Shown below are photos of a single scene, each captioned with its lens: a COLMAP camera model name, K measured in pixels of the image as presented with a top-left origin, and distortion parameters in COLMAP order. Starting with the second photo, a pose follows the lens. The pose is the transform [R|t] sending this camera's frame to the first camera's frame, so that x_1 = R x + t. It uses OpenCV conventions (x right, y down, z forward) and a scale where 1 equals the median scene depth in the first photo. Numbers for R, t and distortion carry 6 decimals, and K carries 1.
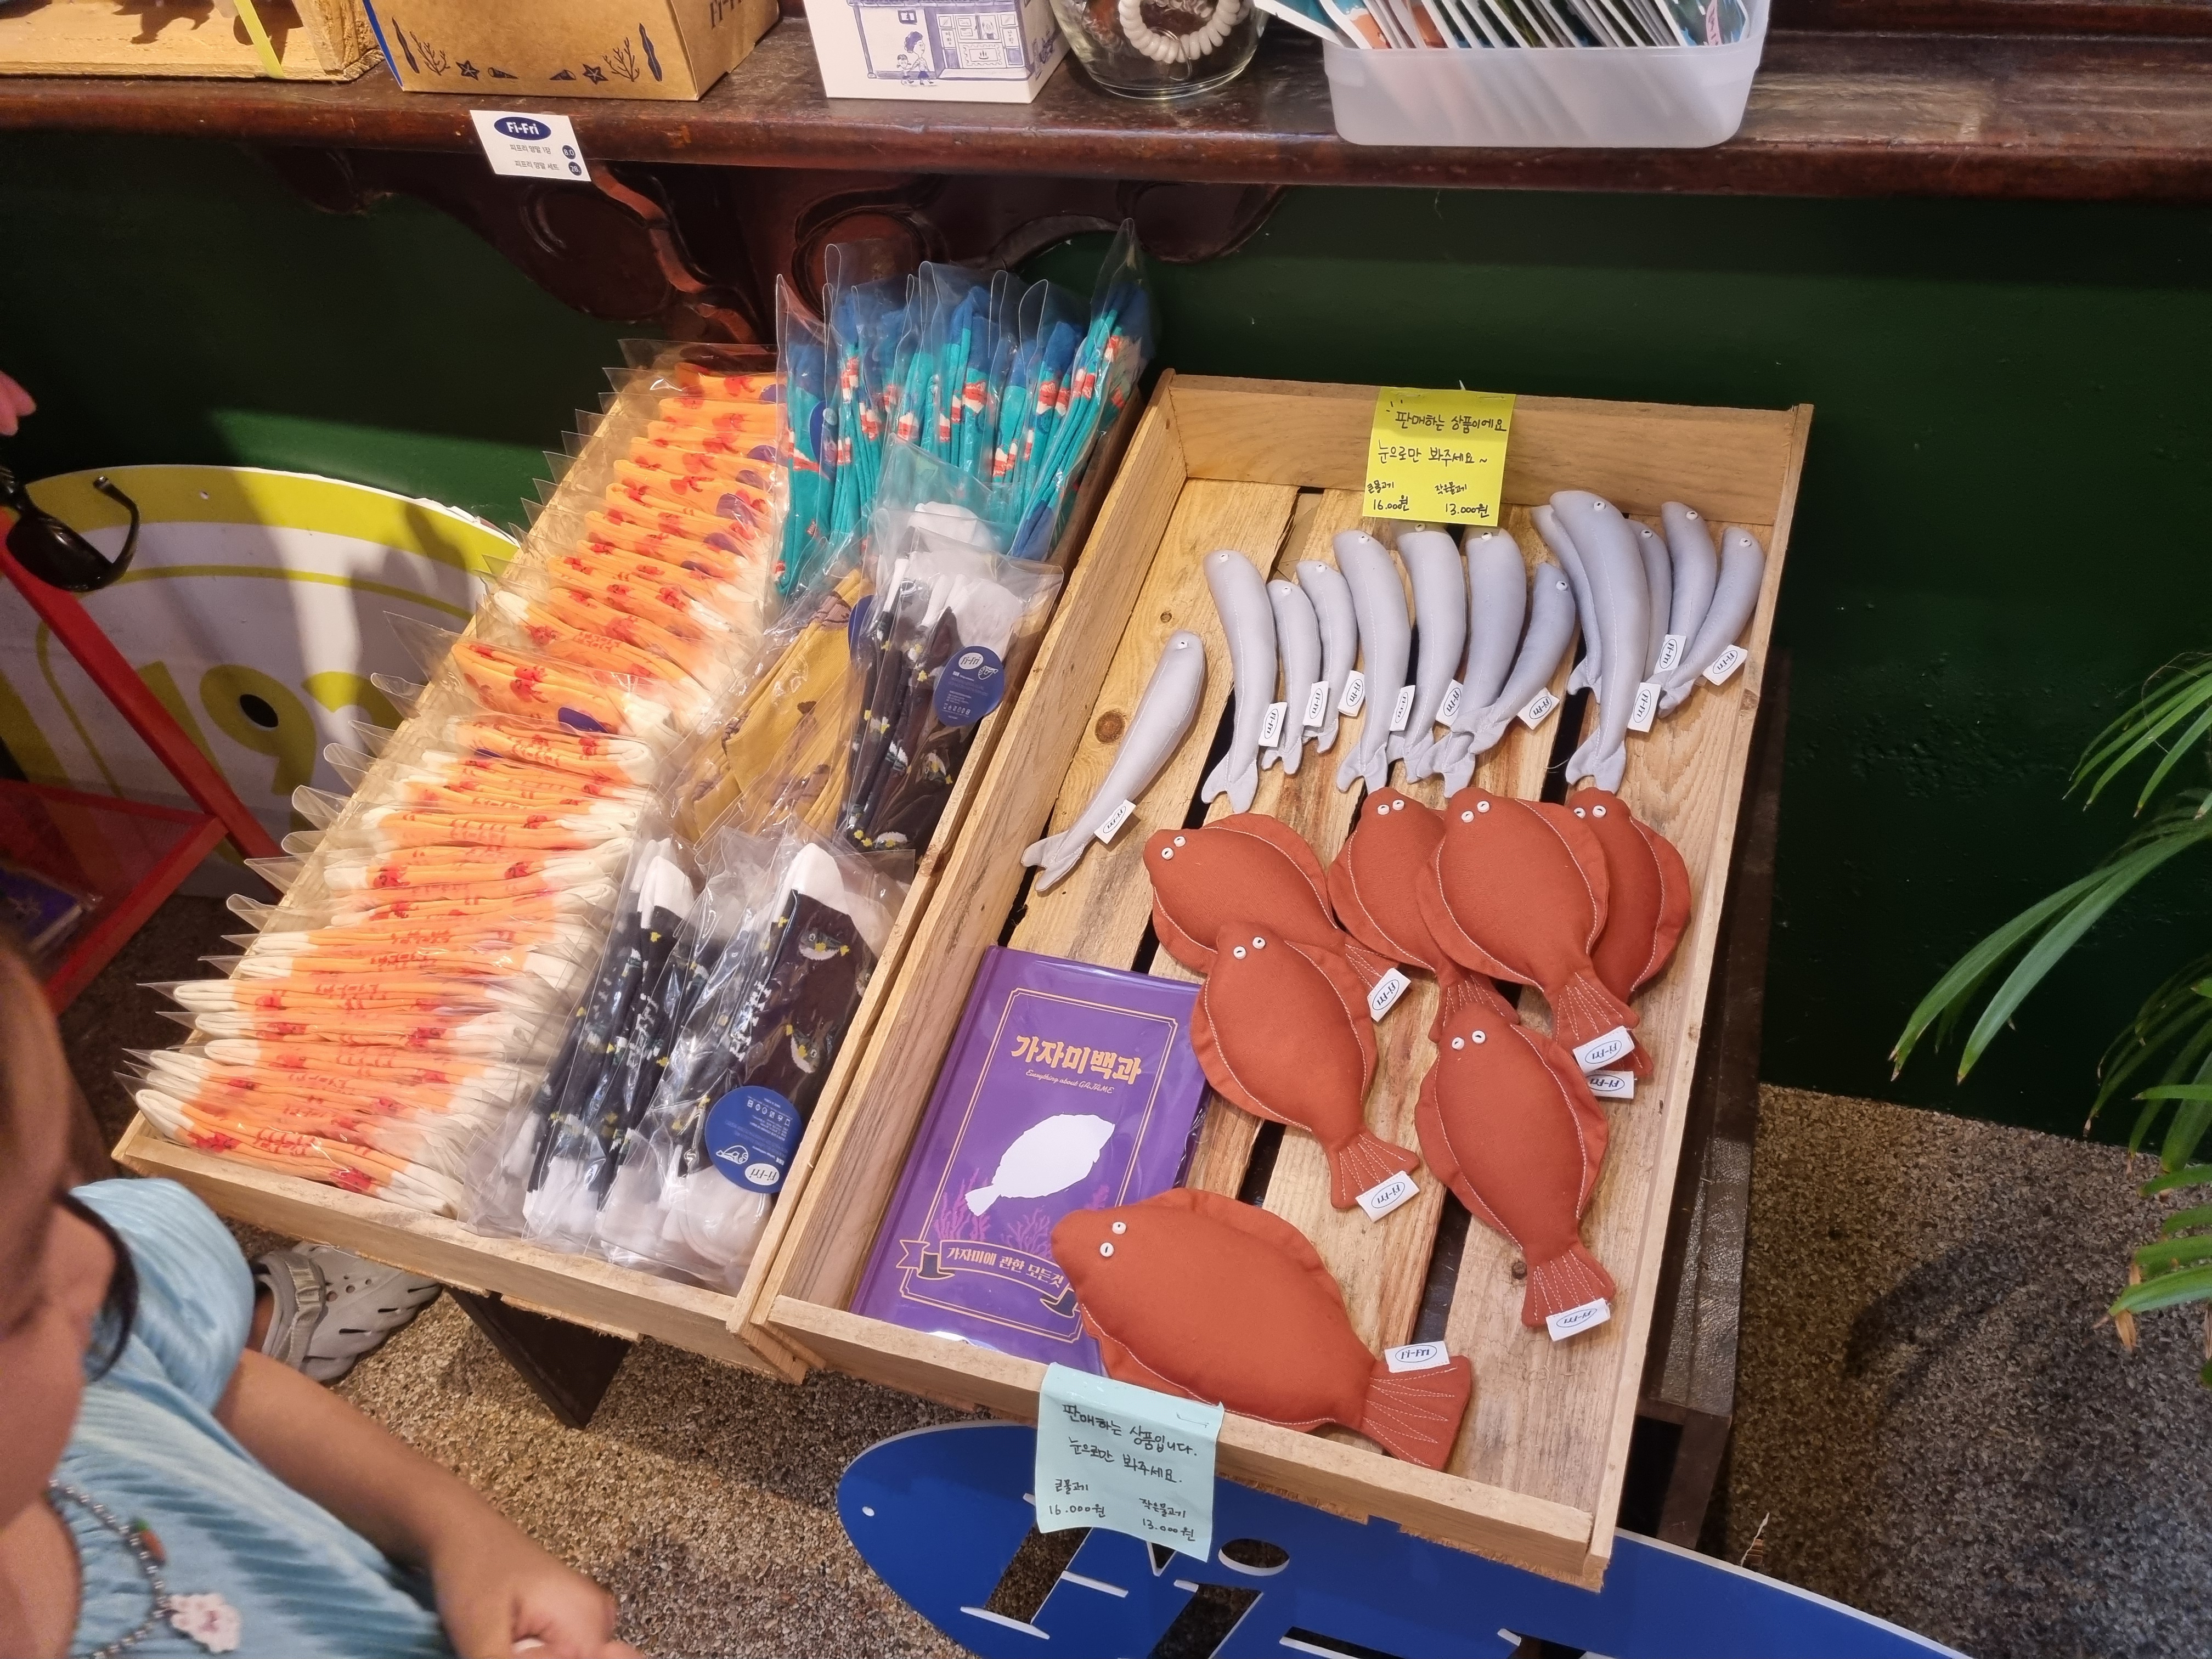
lens RADIAL K [[1631.4, 0, 1107.9], [0, 1631.4, 824.9], [0, 0, 1]] dist [0.060685, -0.049487]
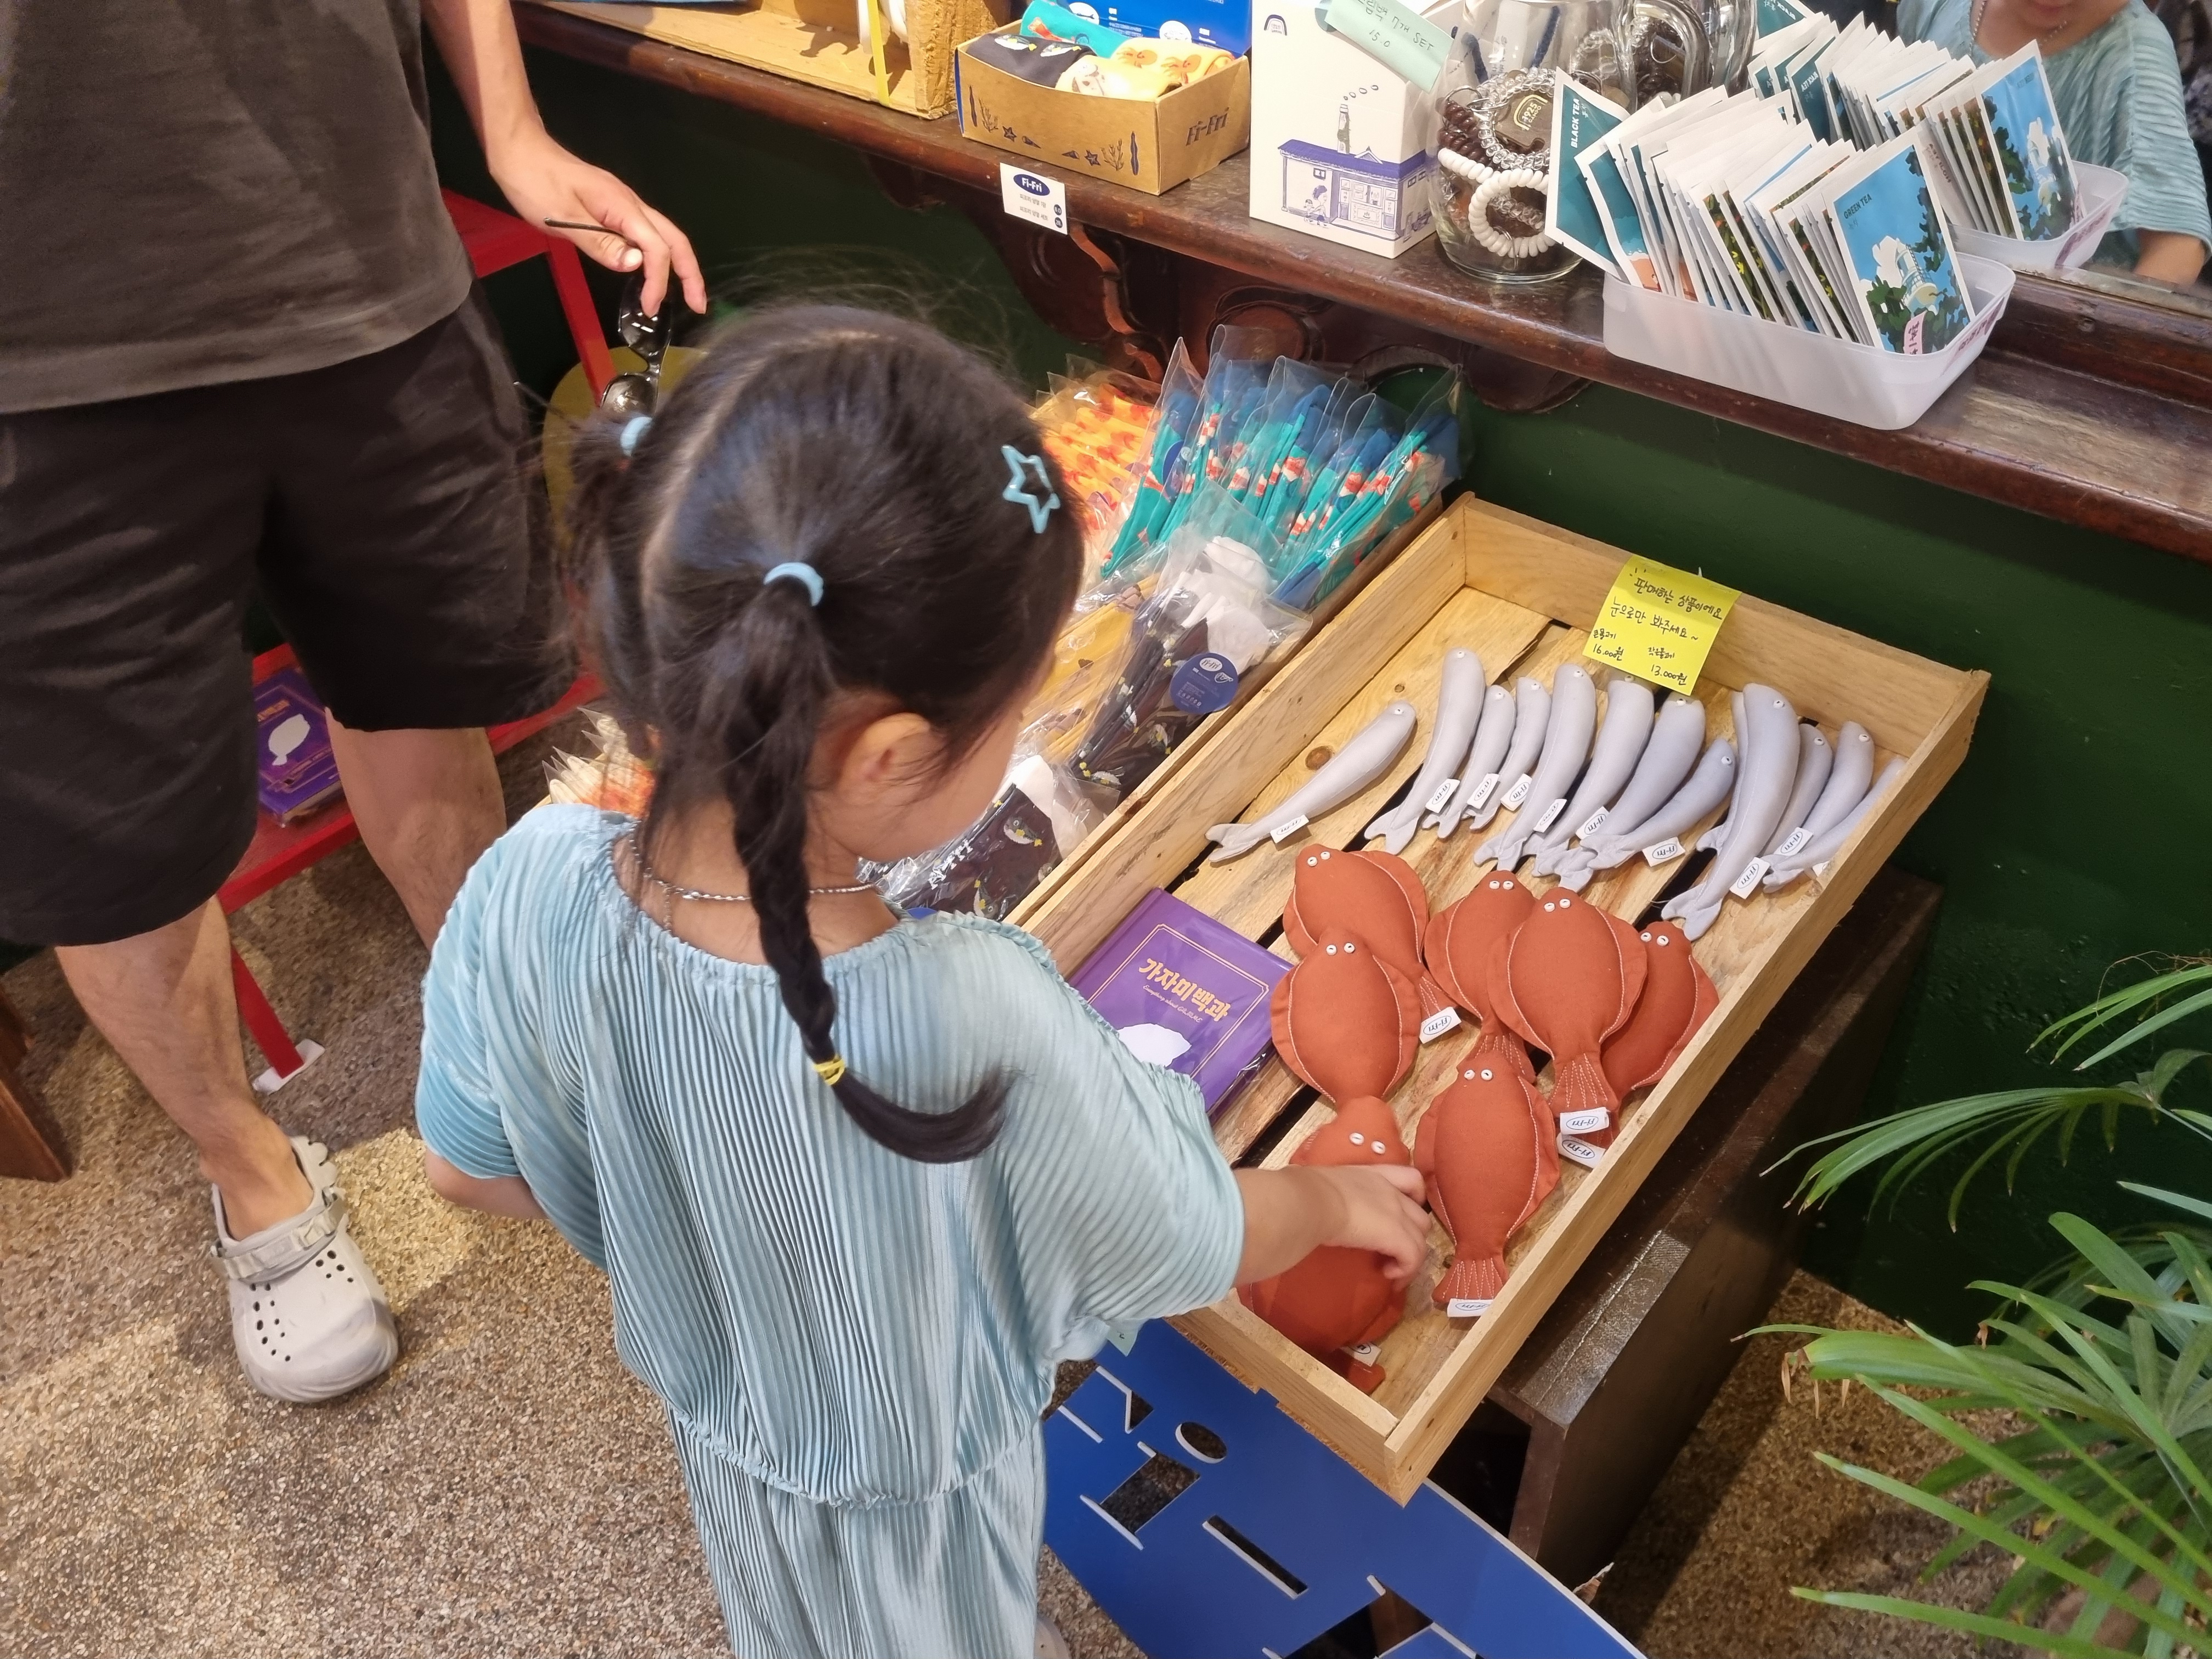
lens RADIAL K [[1631.4, 0, 1106.2], [0, 1631.4, 835.2], [0, 0, 1]] dist [0.060685, -0.049487]
pose [[0.918888, 0.320504, -0.230048, 0.167773], [-0.327247, 0.944893, 0.009296, 0.037520], [0.220350, 0.066741, 0.973135, -0.228206]]
